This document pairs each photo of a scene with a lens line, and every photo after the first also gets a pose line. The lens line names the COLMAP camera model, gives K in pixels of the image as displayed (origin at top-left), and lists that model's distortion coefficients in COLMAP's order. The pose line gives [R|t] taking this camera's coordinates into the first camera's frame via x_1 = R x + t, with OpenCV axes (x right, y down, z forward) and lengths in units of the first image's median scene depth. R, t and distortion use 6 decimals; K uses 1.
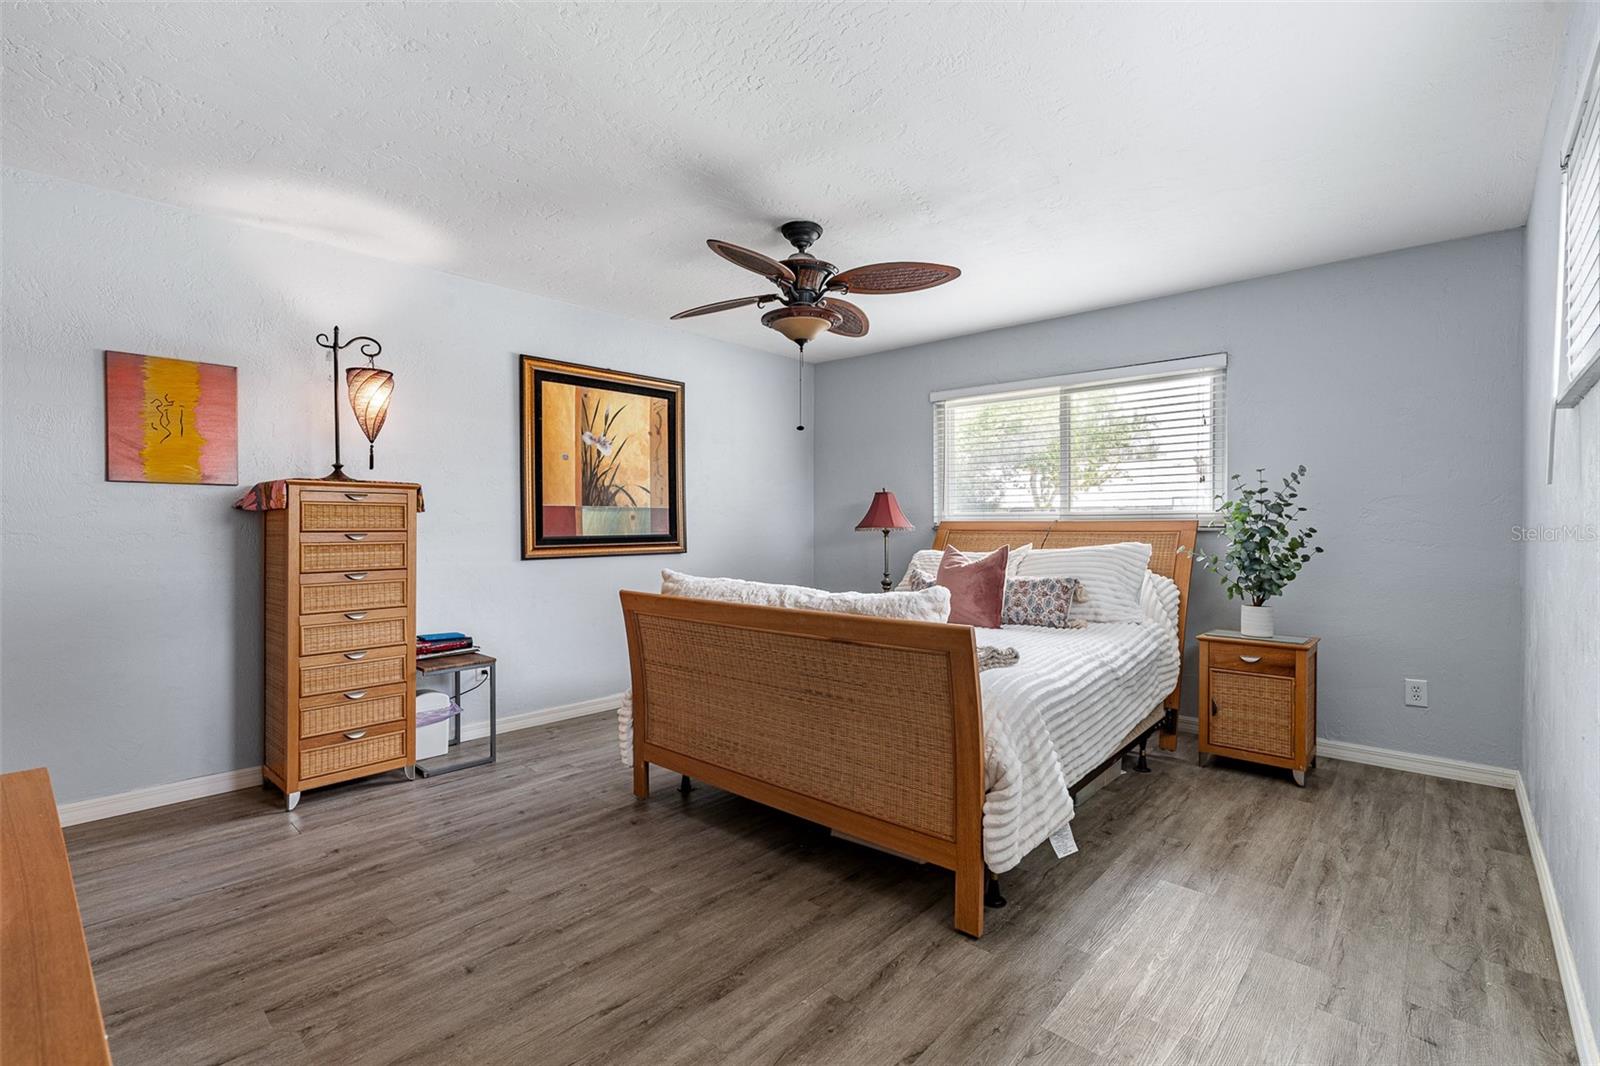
lens RADIAL K [[721.8, 0, 800.7], [0, 721.8, 519.9], [0, 0, 1]] dist [-0.004112, 0.000287]
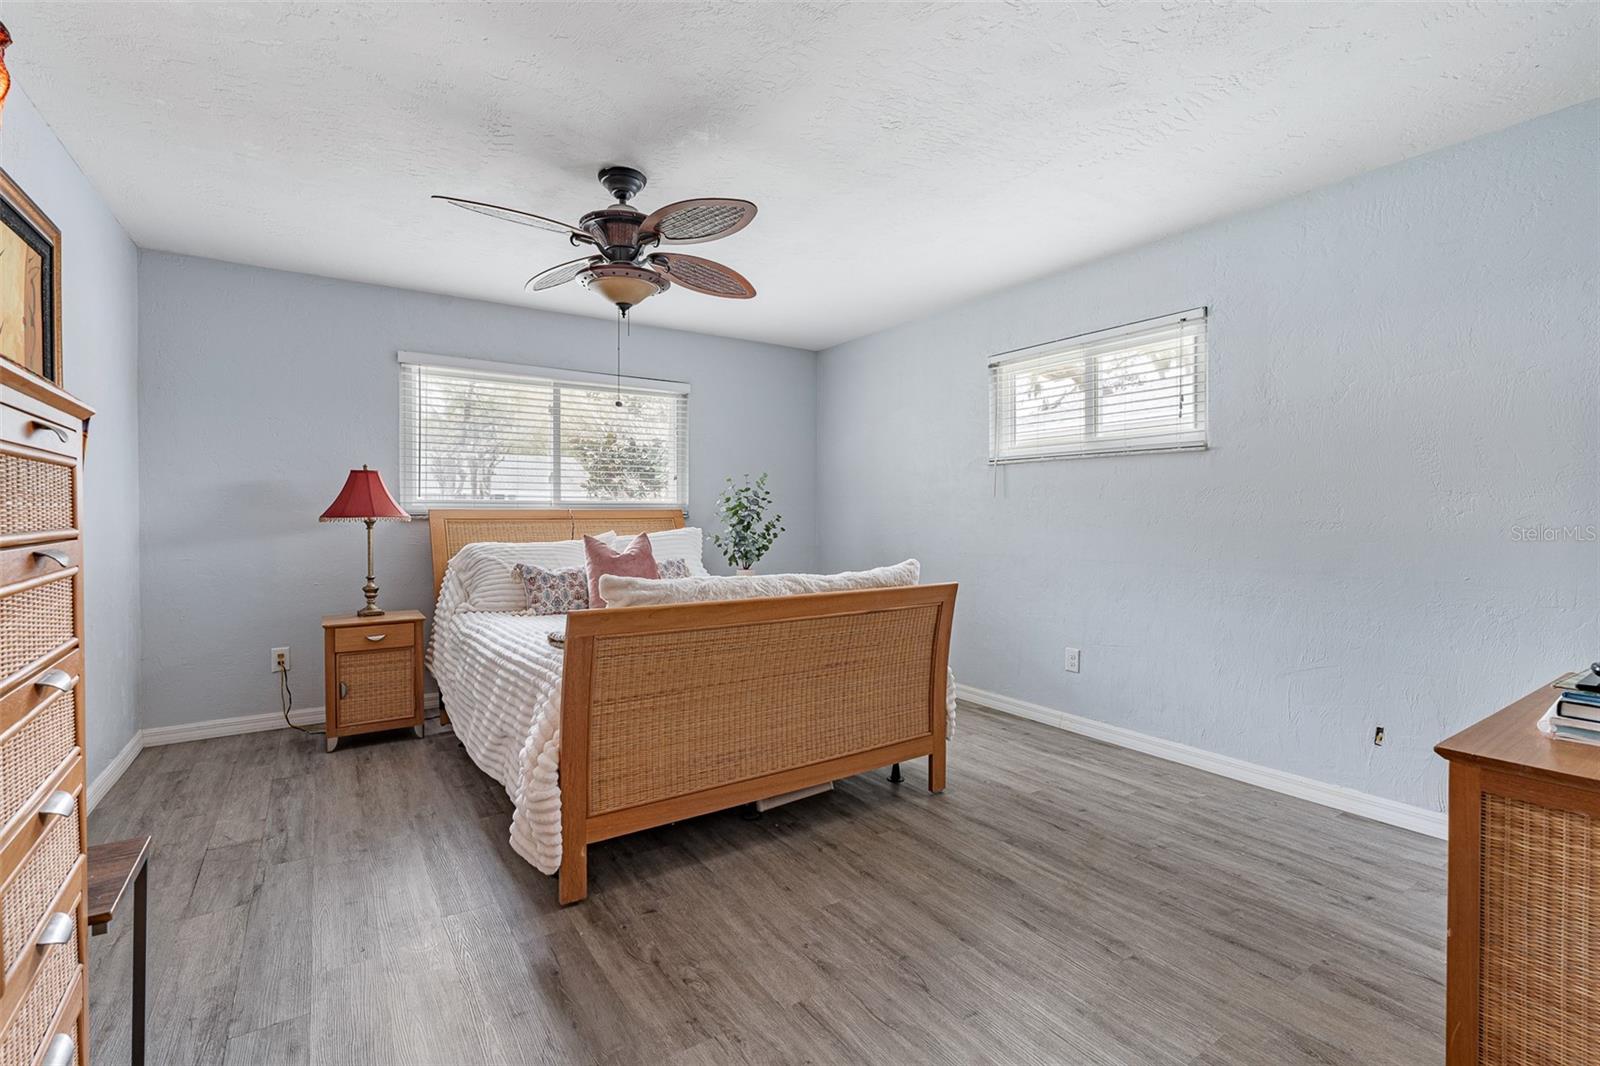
lens RADIAL K [[721.8, 0, 800.7], [0, 721.8, 519.9], [0, 0, 1]] dist [-0.004112, 0.000287]
pose [[0.244155, -0.011528, 0.969668, -0.594379], [-0.008250, 0.999868, 0.013965, -0.000813], [-0.969701, -0.011409, 0.244027, 0.430121]]
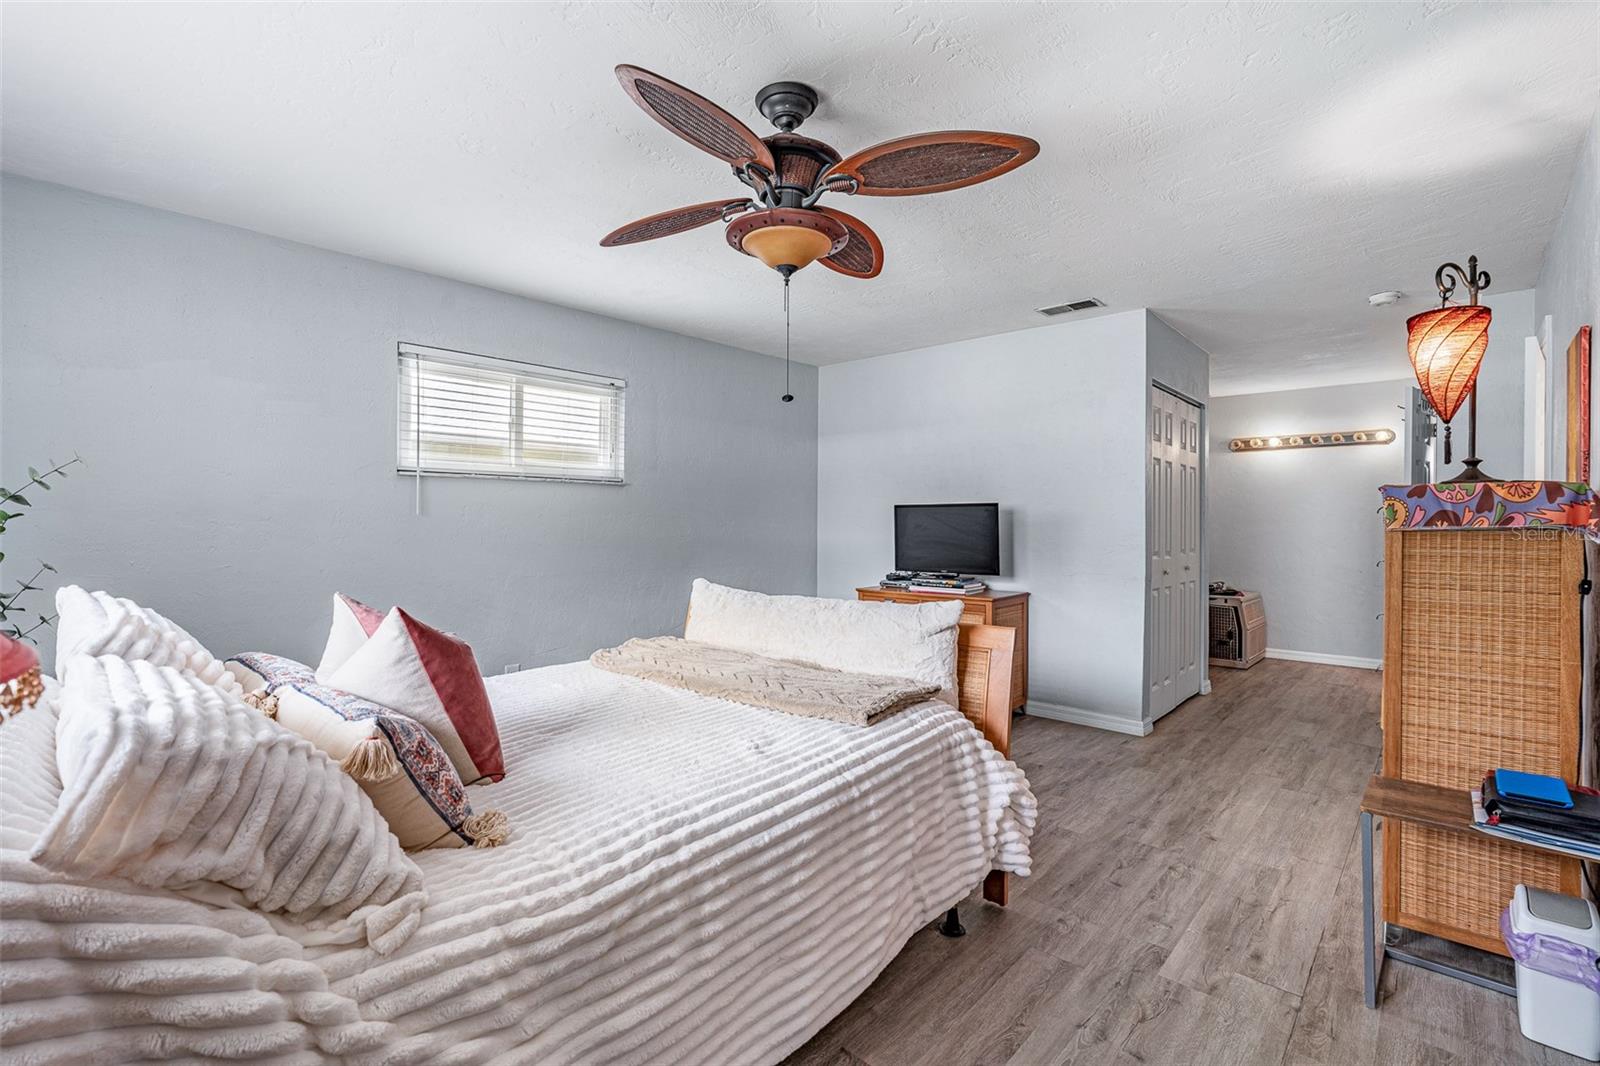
lens RADIAL K [[721.8, 0, 800.7], [0, 721.8, 519.9], [0, 0, 1]] dist [-0.004112, 0.000287]
pose [[-0.999975, -0.003914, -0.005883, -0.006028], [-0.003854, 0.999941, -0.010178, -0.008206], [0.005923, -0.010156, -0.999931, 1.236468]]
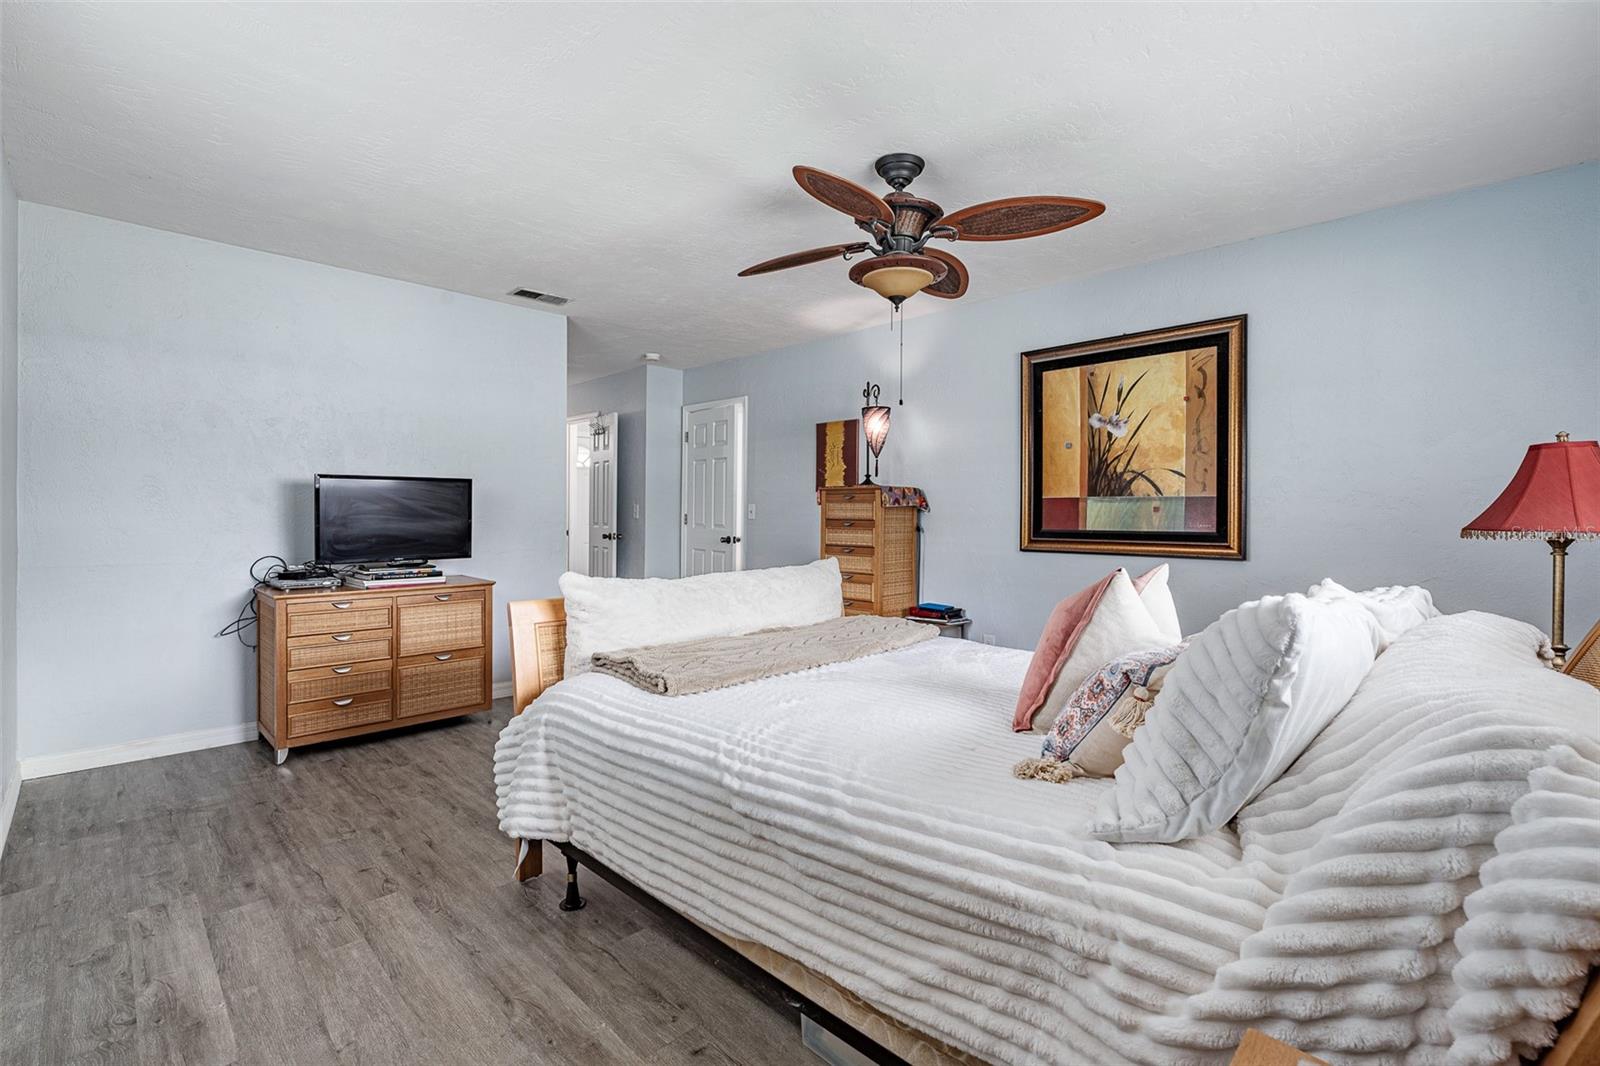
lens RADIAL K [[721.8, 0, 800.7], [0, 721.8, 519.9], [0, 0, 1]] dist [-0.004112, 0.000287]
pose [[-0.054926, 0.010842, -0.998432, 0.627326], [-0.000134, 0.999941, 0.010866, -0.000510], [0.998490, 0.000731, -0.054921, 0.698268]]
